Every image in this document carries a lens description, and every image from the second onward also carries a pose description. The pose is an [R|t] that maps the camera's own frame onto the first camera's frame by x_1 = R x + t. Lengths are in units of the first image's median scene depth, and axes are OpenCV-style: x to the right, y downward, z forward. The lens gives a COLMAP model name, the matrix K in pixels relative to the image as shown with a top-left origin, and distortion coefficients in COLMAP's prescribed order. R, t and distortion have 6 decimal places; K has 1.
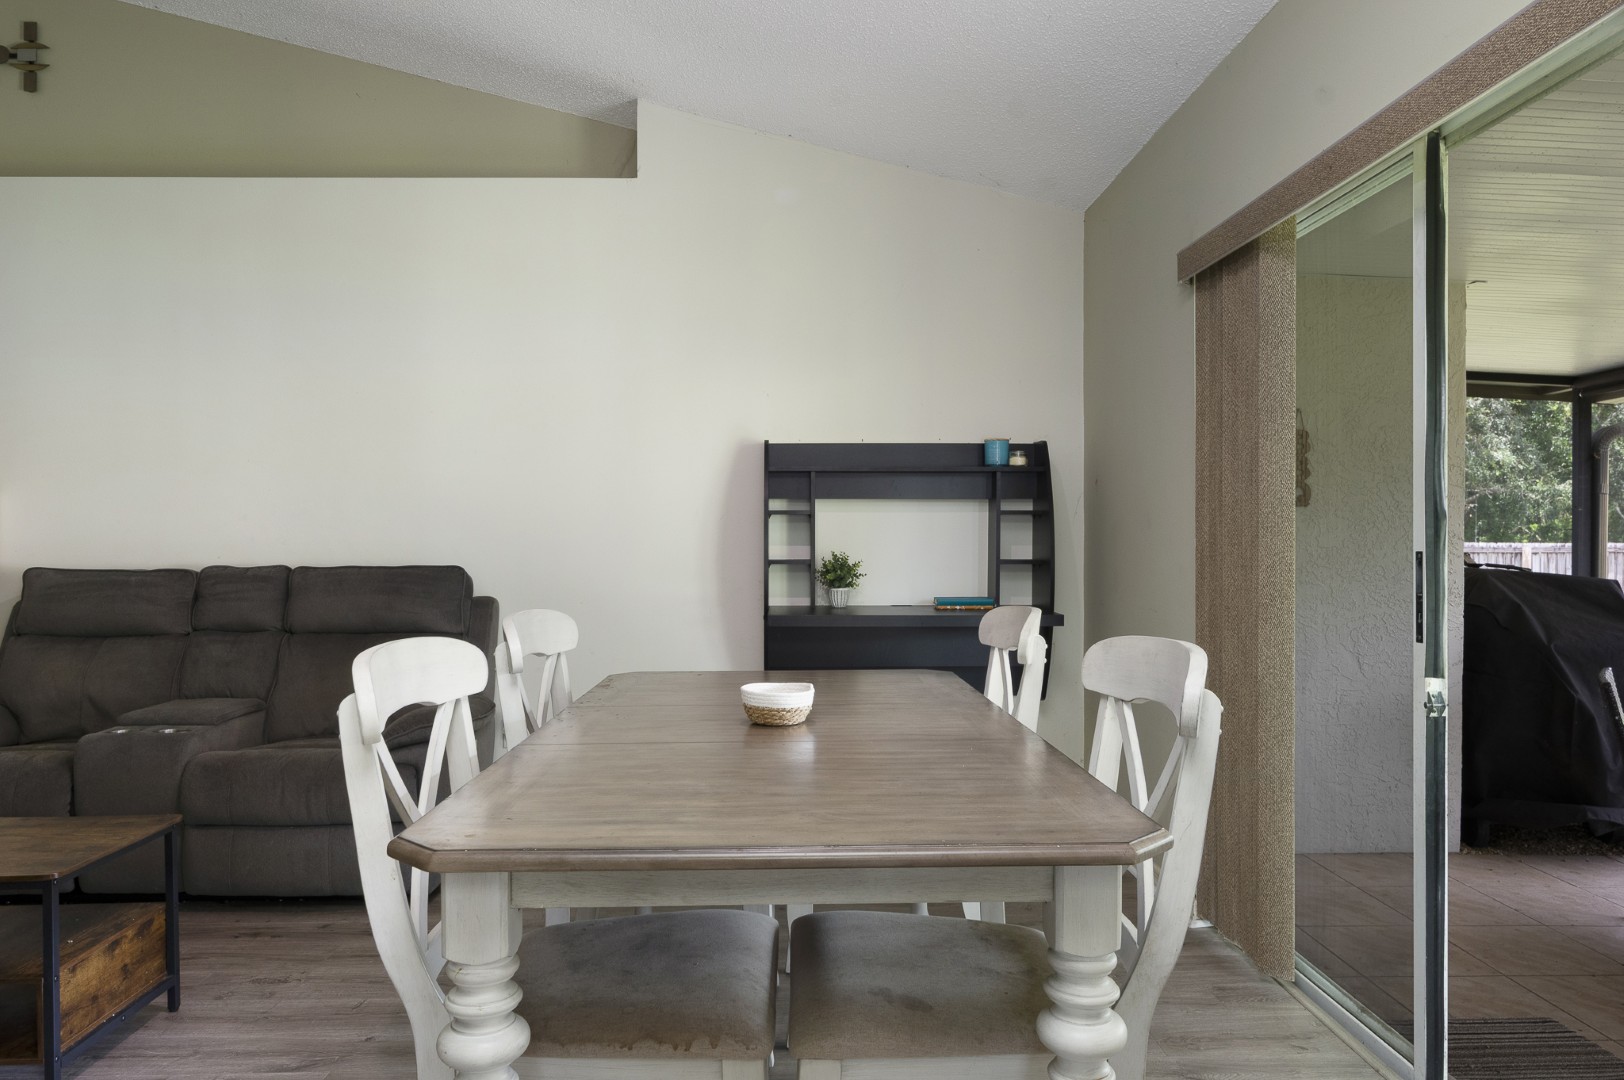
lens RADIAL K [[1161.7, 0, 818.2], [0, 1161.7, 535.5], [0, 0, 1]] dist [-0.022127, 0.008510]
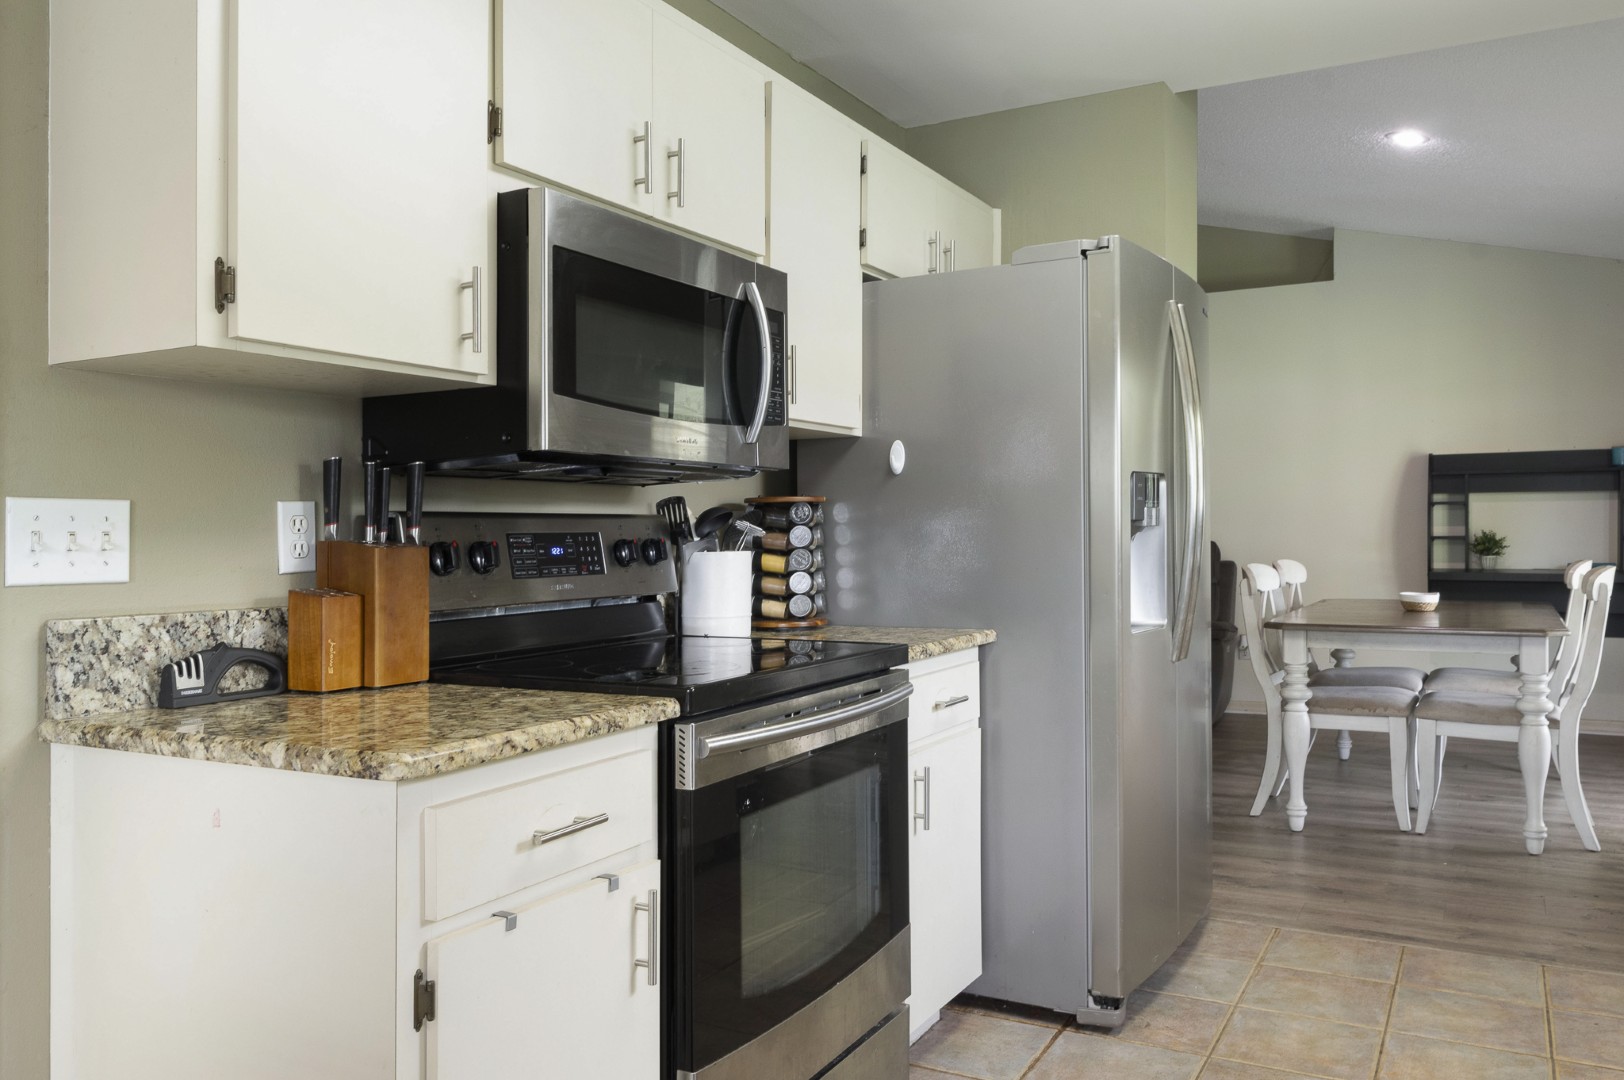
lens RADIAL K [[1251.1, 0, 808.0], [0, 1251.1, 545.1], [0, 0, 1]] dist [0.002736, 0.002930]
pose [[0.861305, 0.000247, -0.508089, 0.078847], [0.009129, 0.999831, 0.015962, 0.000525], [0.508007, -0.018386, 0.861157, -0.723693]]
